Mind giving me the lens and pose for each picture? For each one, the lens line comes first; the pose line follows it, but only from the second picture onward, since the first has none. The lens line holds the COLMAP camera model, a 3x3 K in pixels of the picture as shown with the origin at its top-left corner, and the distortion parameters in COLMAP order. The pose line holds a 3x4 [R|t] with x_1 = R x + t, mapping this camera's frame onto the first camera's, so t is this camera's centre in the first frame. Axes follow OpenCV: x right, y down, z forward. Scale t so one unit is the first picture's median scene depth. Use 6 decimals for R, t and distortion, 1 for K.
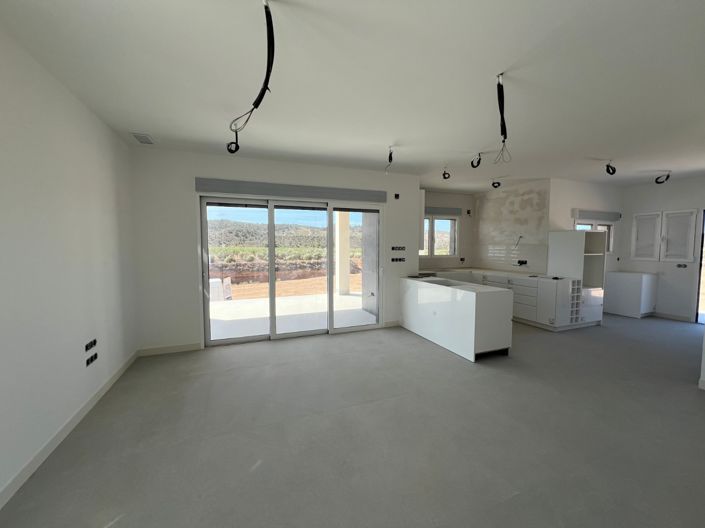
lens RADIAL K [[282.3, 0, 352.5], [0, 282.3, 264.0], [0, 0, 1]] dist [-0.001983, -0.000227]
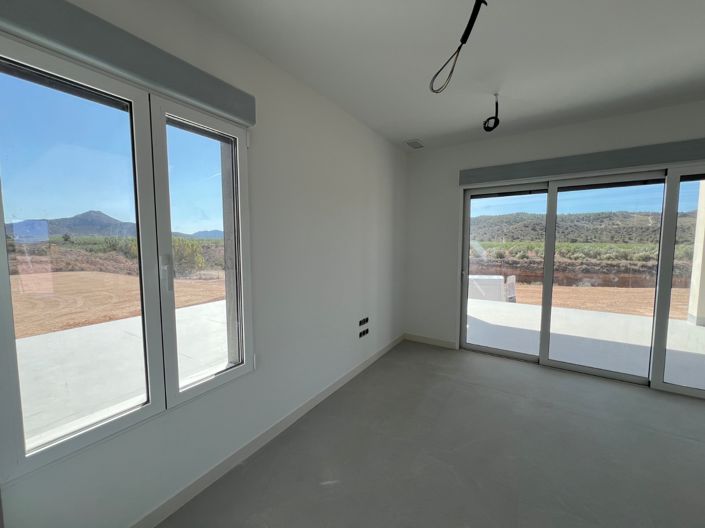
lens RADIAL K [[282.3, 0, 352.5], [0, 282.3, 264.0], [0, 0, 1]] dist [-0.001983, -0.000227]
pose [[0.572214, 0.065747, -0.817464, 0.031490], [-0.051471, 0.997695, 0.044214, -0.012830], [0.818487, 0.016775, 0.574279, 0.135919]]
